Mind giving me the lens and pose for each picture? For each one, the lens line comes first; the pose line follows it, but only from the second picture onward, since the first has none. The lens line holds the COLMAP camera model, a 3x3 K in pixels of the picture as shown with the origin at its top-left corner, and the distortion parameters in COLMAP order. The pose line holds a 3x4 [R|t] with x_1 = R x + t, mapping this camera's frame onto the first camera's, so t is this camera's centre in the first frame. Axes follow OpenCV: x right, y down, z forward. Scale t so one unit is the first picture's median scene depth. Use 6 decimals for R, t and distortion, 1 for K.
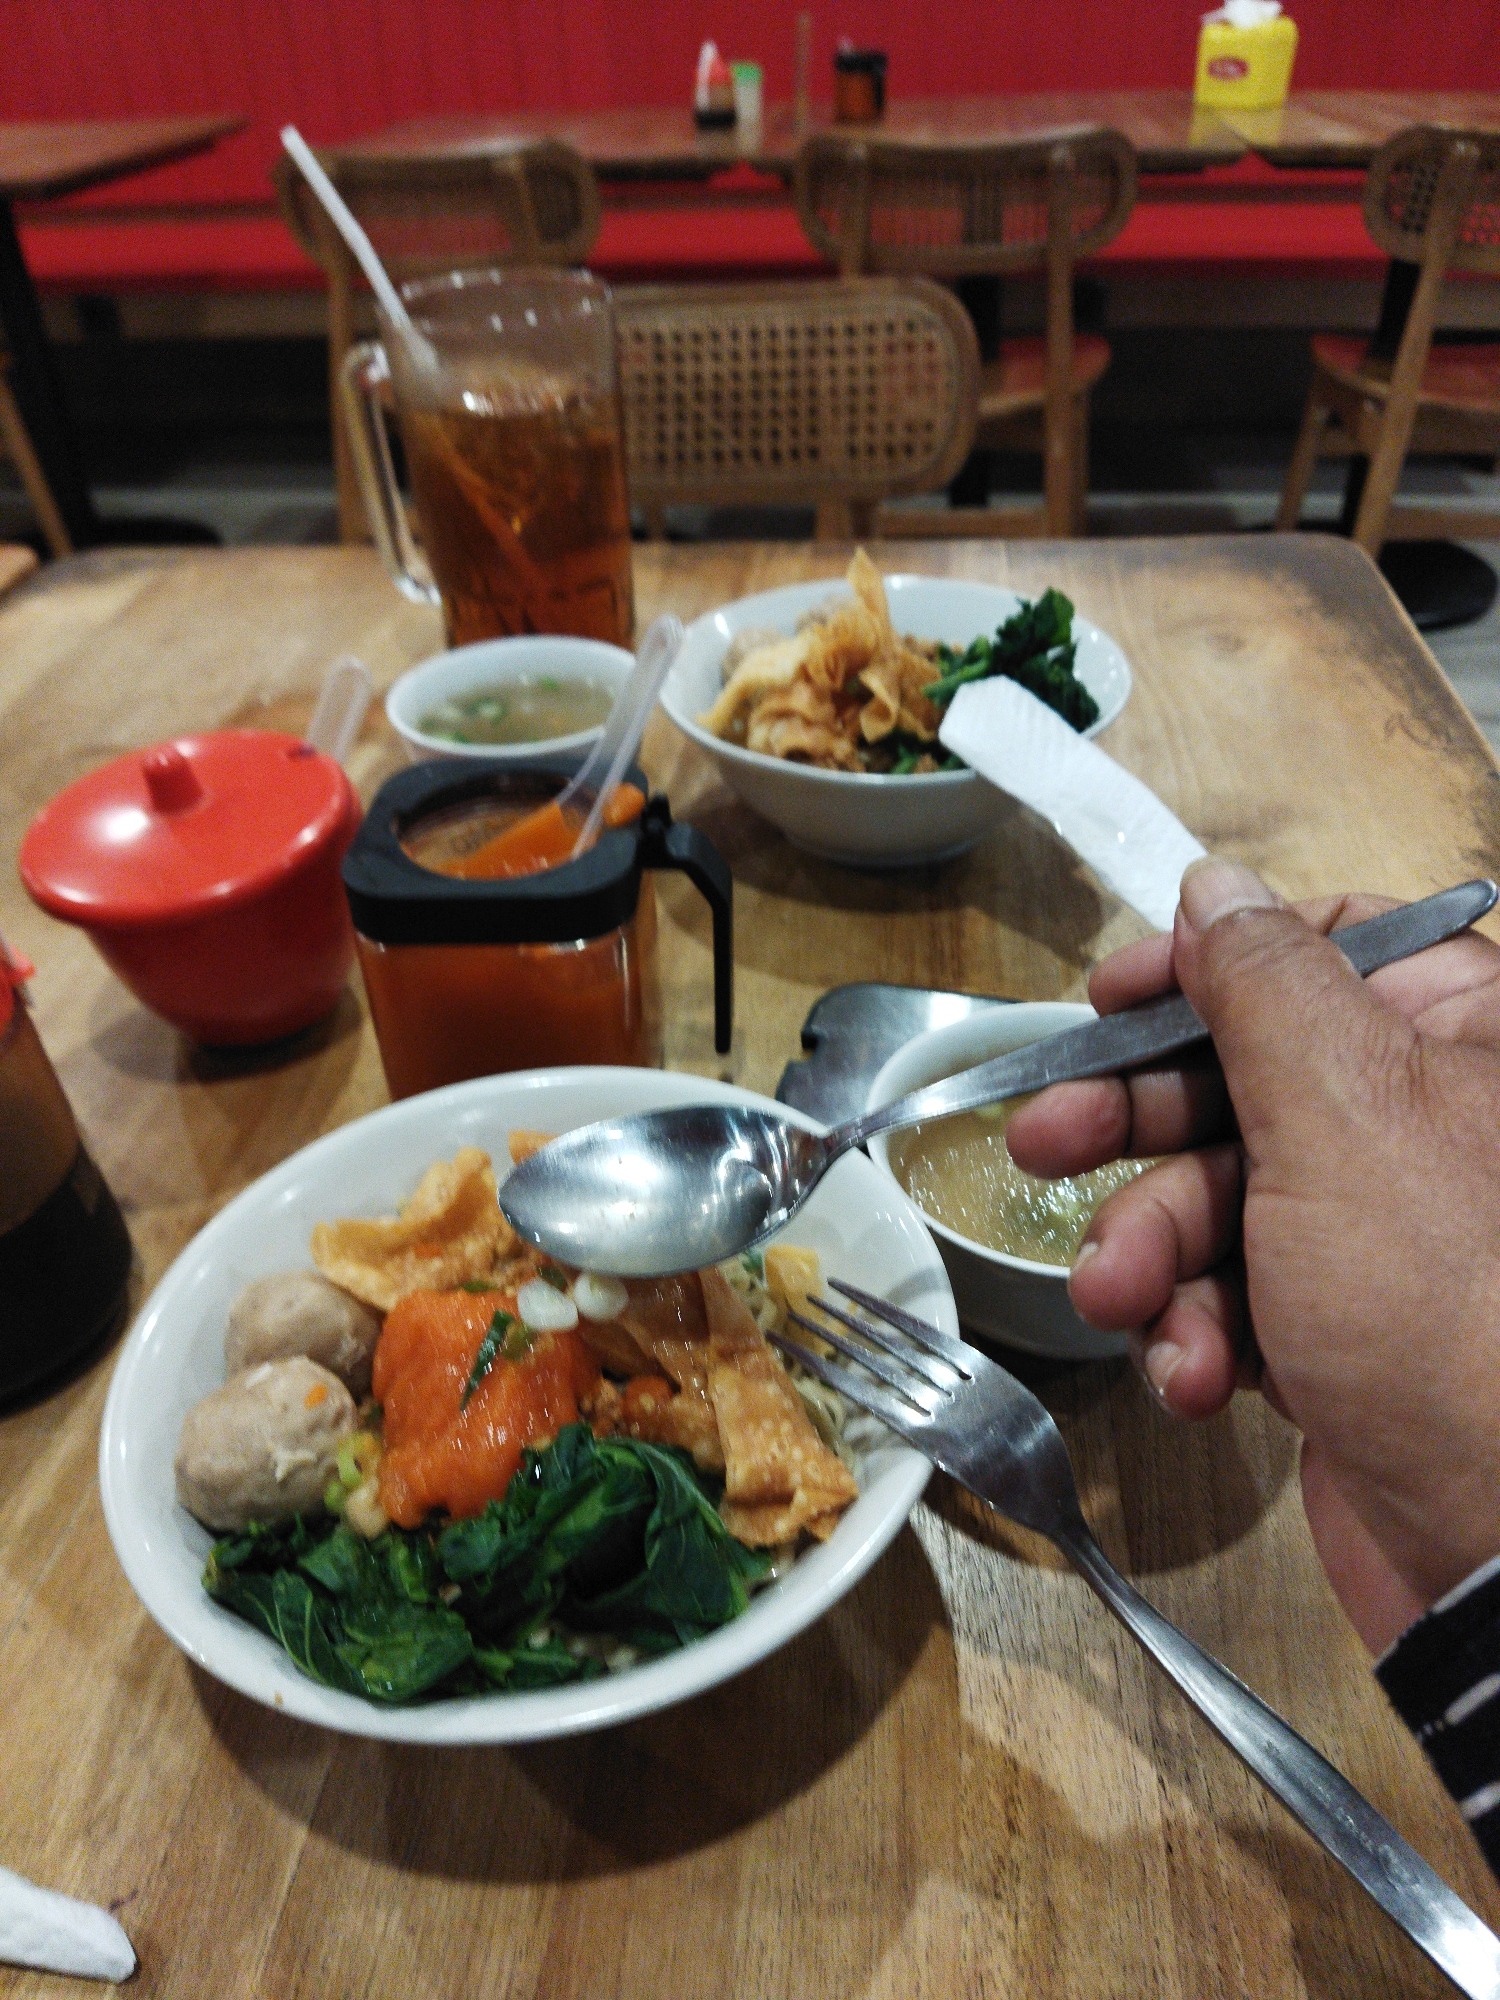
lens RADIAL K [[1547.7, 0, 749.7], [0, 1547.7, 966.9], [0, 0, 1]] dist [0.008120, -0.066995]
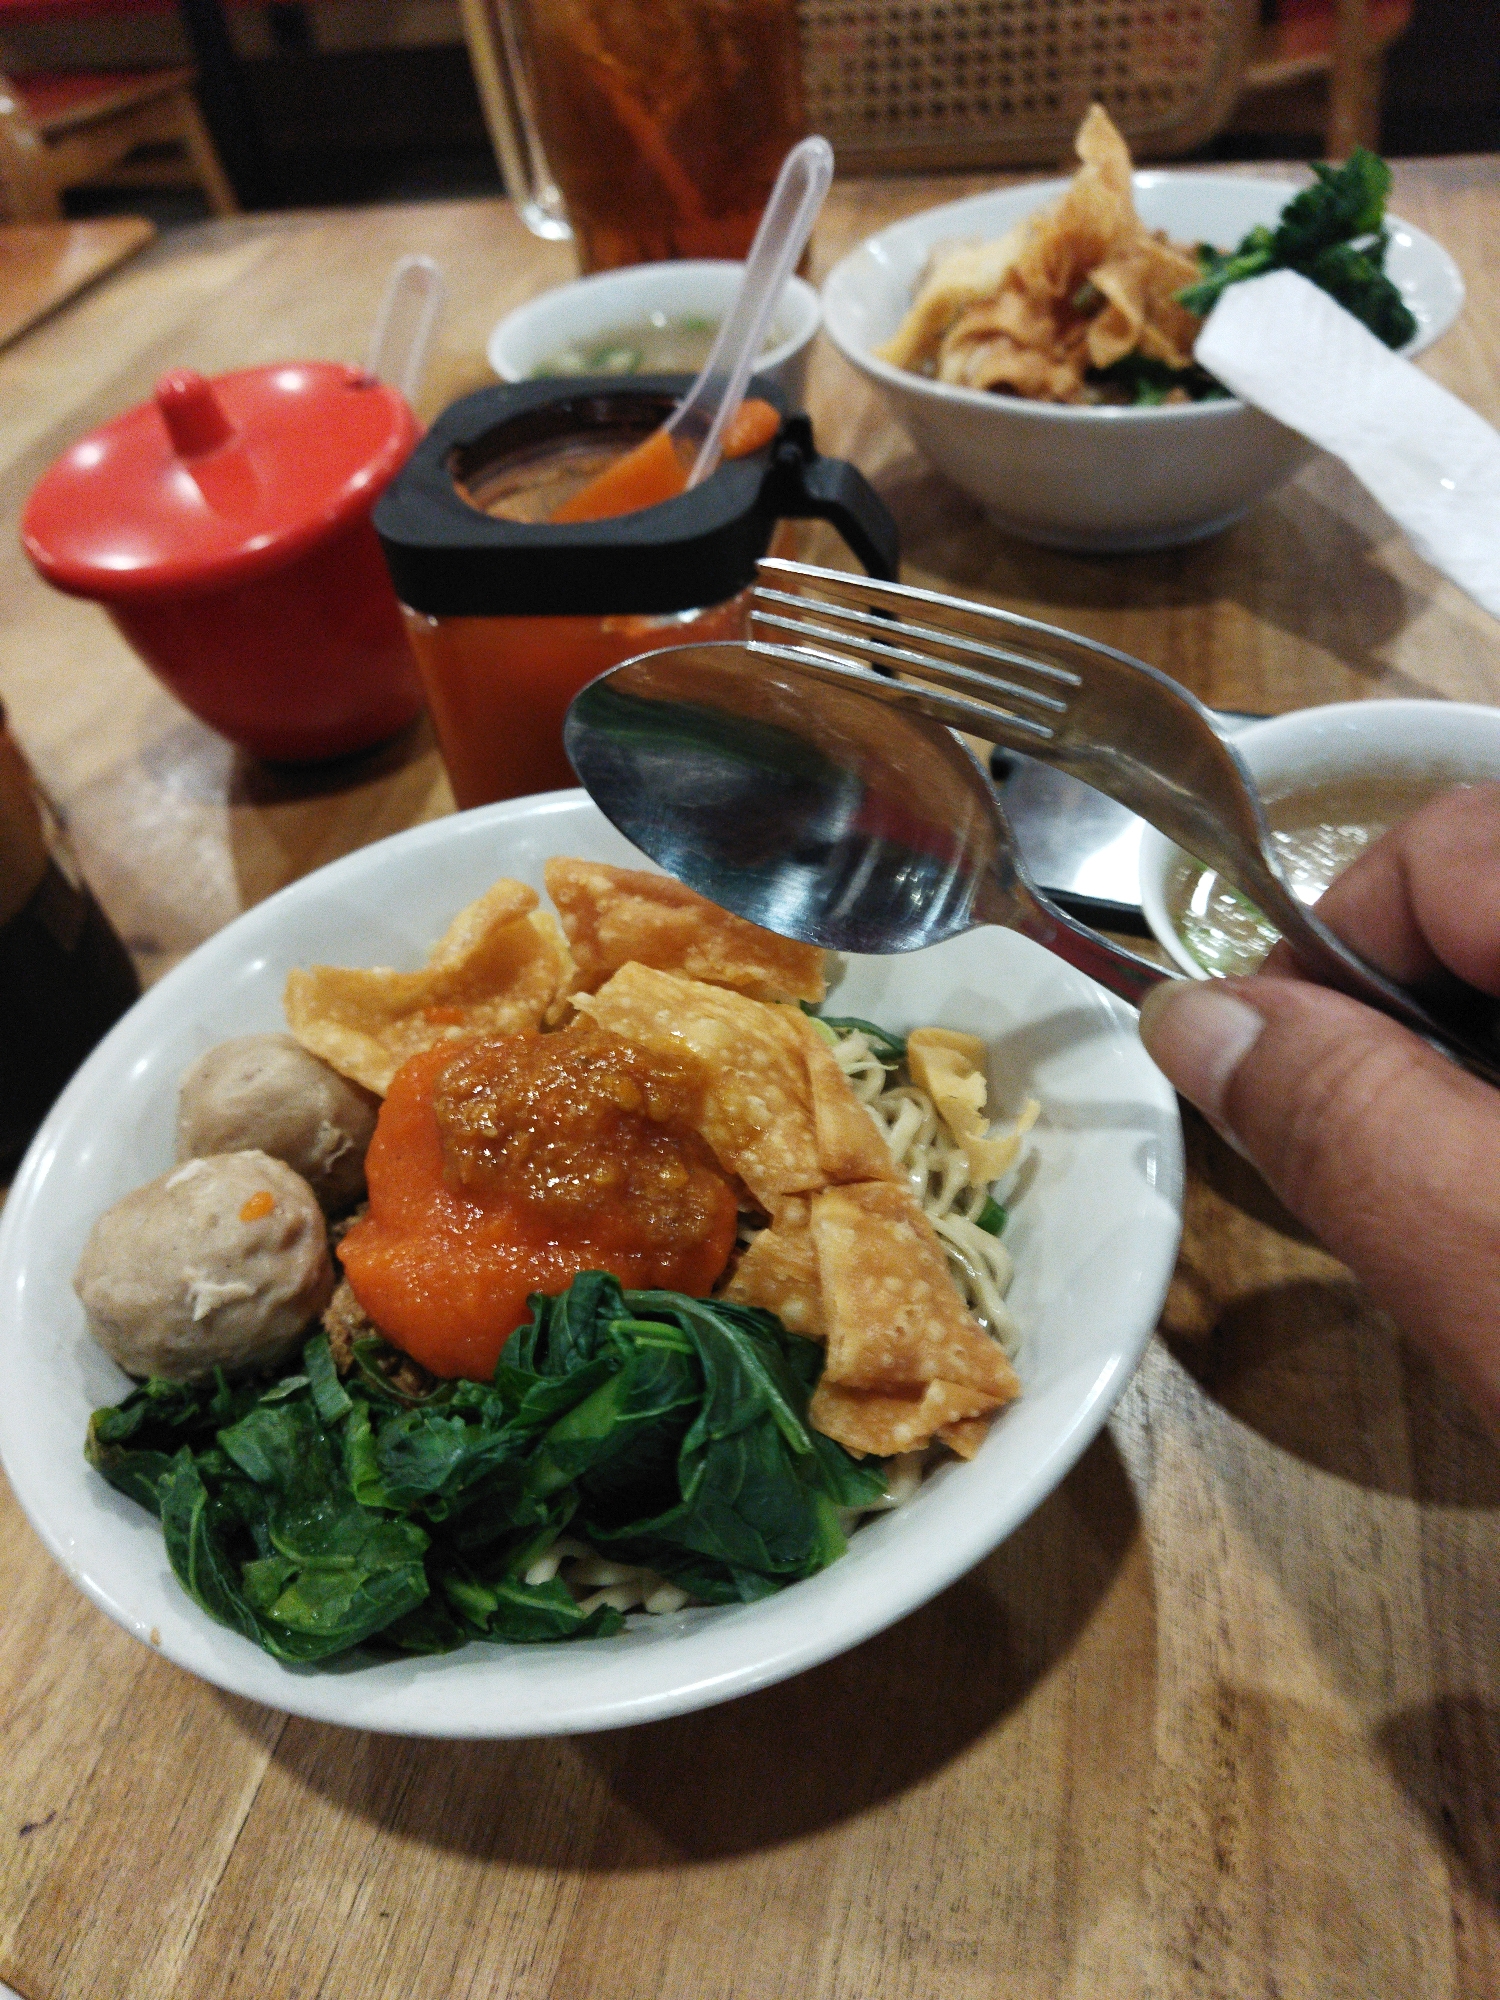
lens RADIAL K [[1547.7, 0, 749.7], [0, 1547.7, 966.9], [0, 0, 1]] dist [0.008120, -0.066995]
pose [[0.989971, 0.036410, -0.136497, 0.036926], [-0.016583, 0.989487, 0.143669, 0.059097], [0.140293, -0.139964, 0.980167, 0.334689]]
